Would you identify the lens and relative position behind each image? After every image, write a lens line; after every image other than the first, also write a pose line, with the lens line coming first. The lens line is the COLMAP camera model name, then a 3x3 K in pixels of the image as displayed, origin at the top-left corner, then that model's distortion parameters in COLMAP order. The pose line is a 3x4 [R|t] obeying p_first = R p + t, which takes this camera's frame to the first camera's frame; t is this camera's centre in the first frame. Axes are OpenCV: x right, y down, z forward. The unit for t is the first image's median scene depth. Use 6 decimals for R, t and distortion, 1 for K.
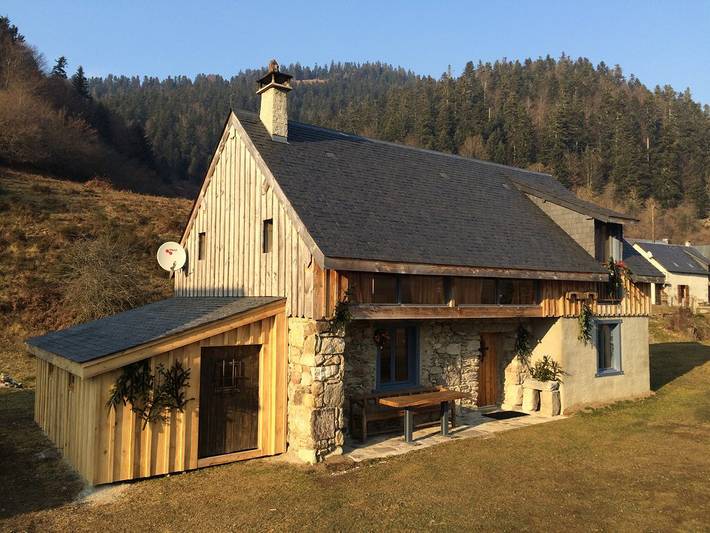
lens RADIAL K [[642.3, 0, 373.4], [0, 642.3, 266.7], [0, 0, 1]] dist [0.109028, -0.119485]
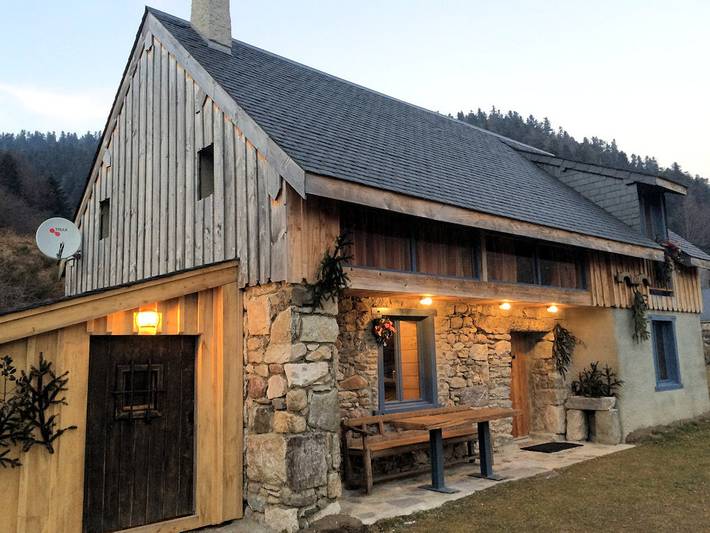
lens RADIAL K [[642.3, 0, 373.4], [0, 642.3, 266.7], [0, 0, 1]] dist [0.109028, -0.119485]
pose [[0.994134, -0.025699, 0.105061, -0.067319], [0.036217, 0.994382, -0.099466, 0.113886], [-0.101915, 0.102687, 0.989479, 0.349839]]
